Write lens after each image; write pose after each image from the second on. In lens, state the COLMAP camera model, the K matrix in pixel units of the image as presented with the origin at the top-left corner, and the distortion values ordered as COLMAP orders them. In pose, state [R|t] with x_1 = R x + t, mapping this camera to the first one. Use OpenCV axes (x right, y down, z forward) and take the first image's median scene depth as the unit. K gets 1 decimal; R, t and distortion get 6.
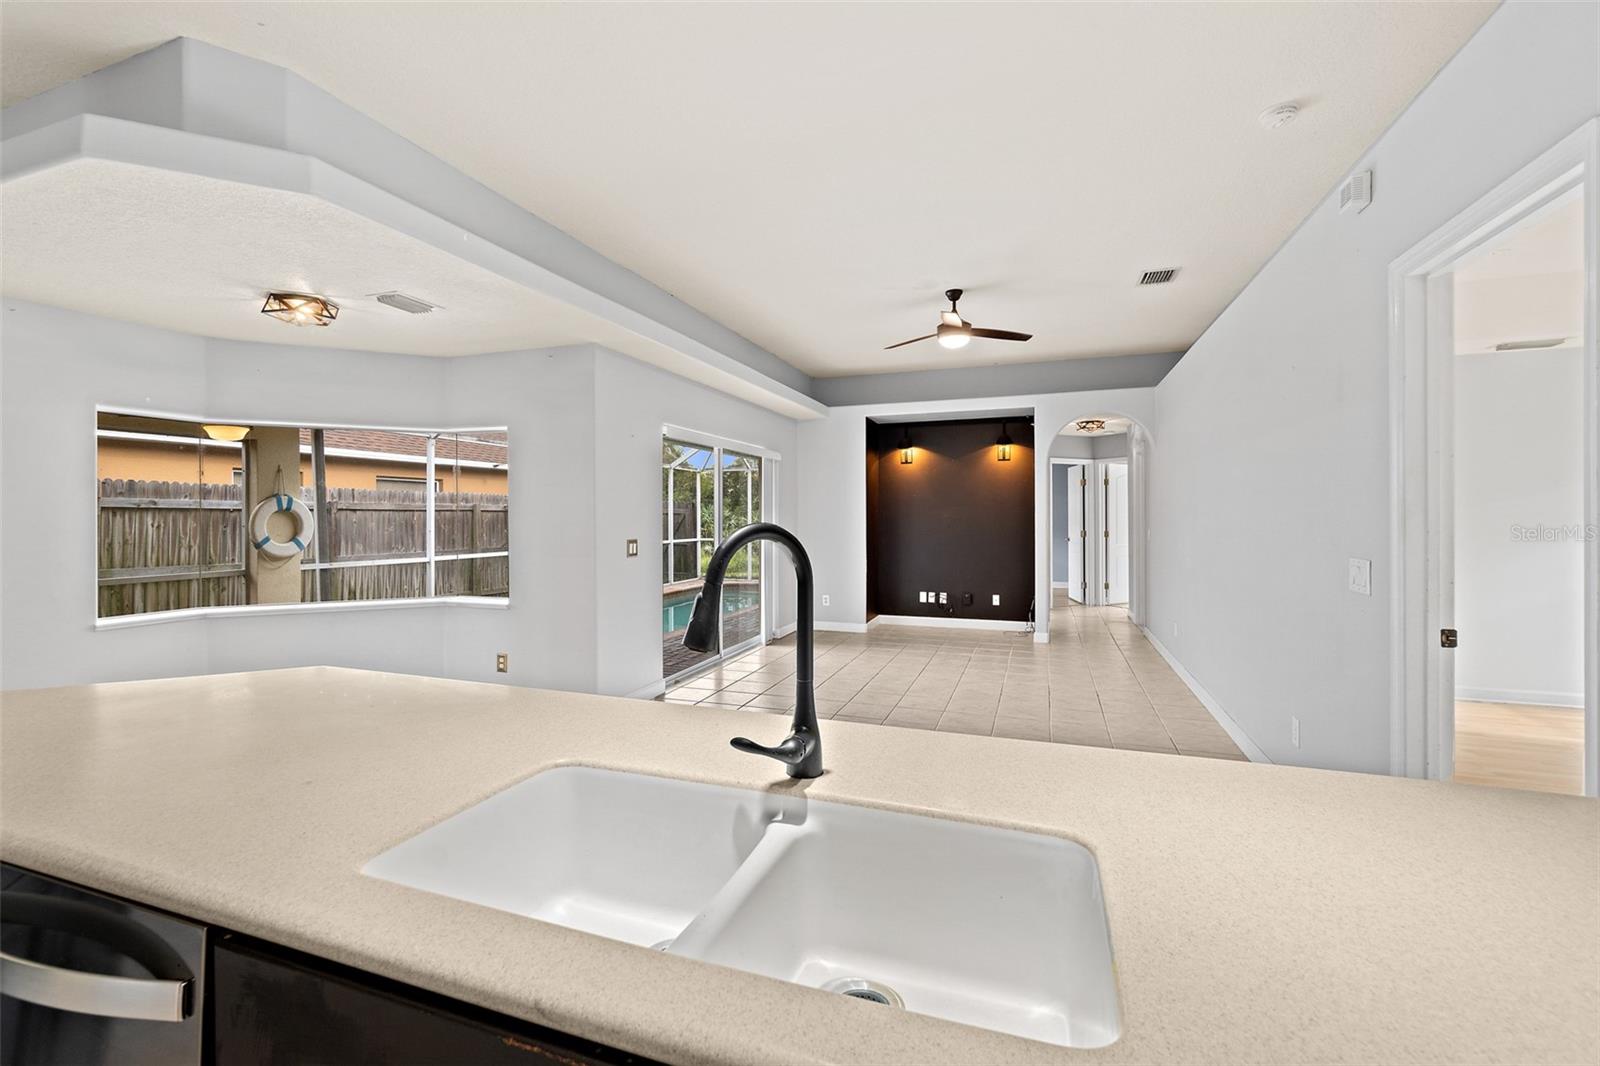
lens RADIAL K [[685.4, 0, 800.6], [0, 685.4, 524.9], [0, 0, 1]] dist [-0.008450, 0.000269]
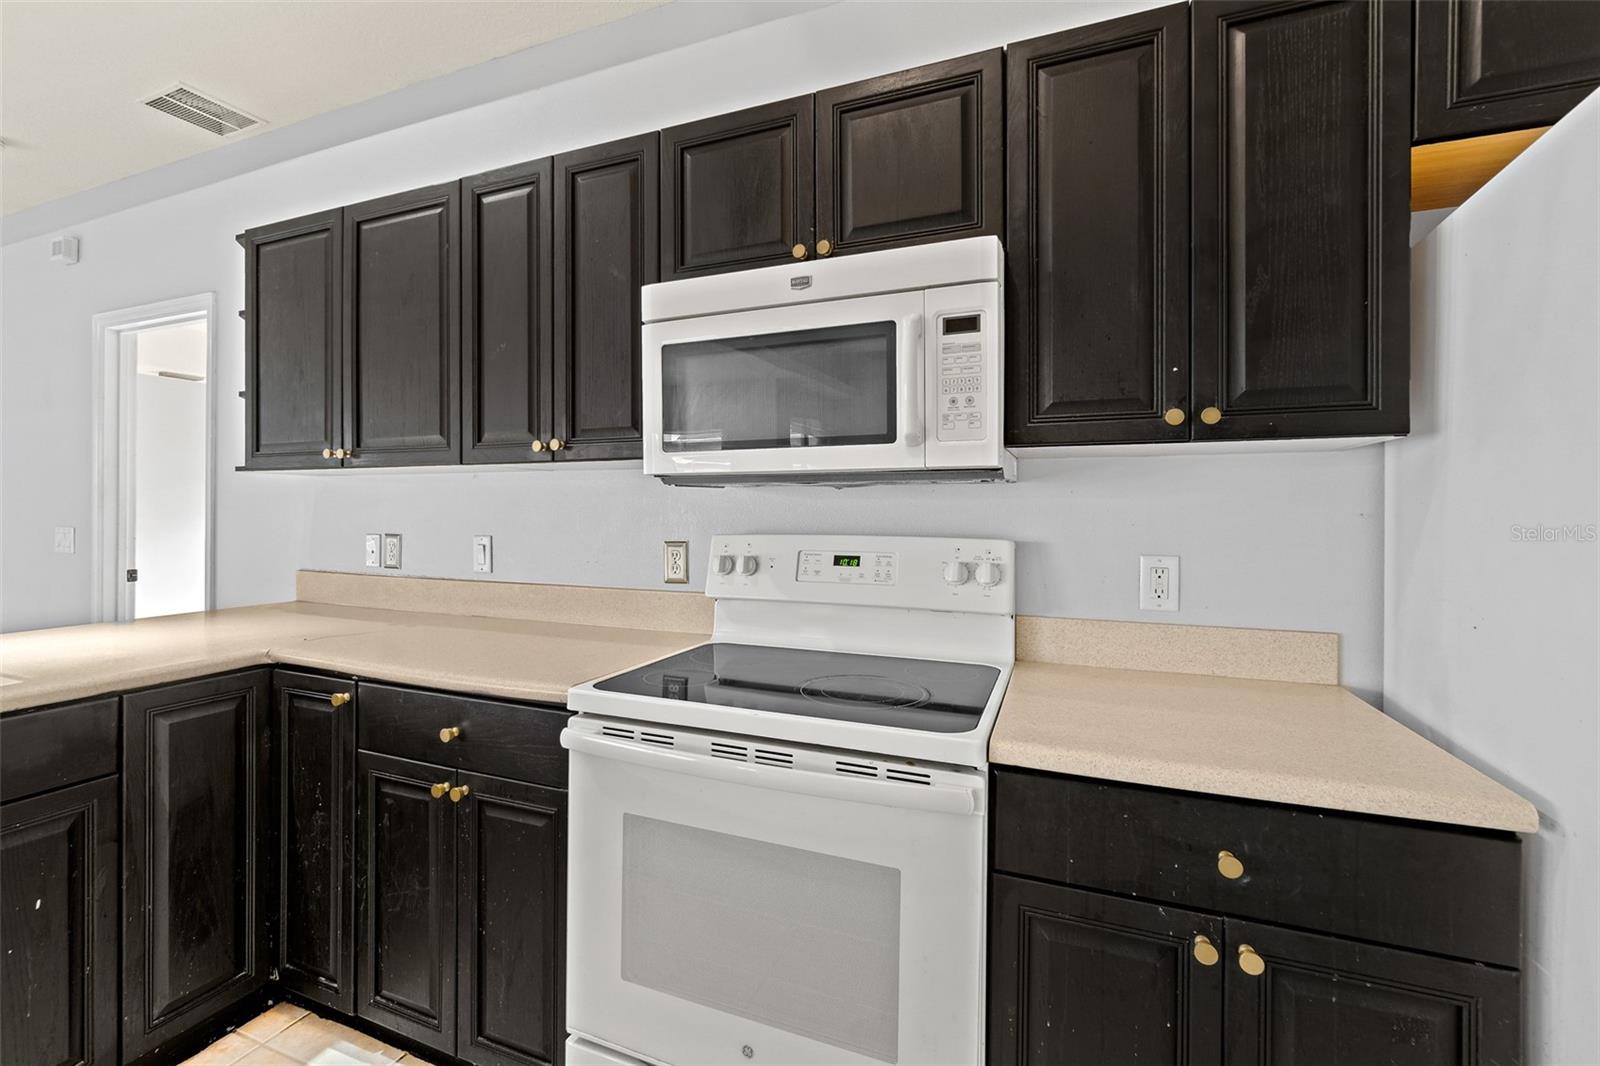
lens RADIAL K [[685.4, 0, 799.1], [0, 685.4, 527.1], [0, 0, 1]] dist [-0.008450, 0.000269]
pose [[0.050422, 0.002322, 0.998725, -0.479270], [-0.002568, 0.999994, -0.002195, 0.054506], [-0.998725, -0.002454, 0.050428, -0.551837]]
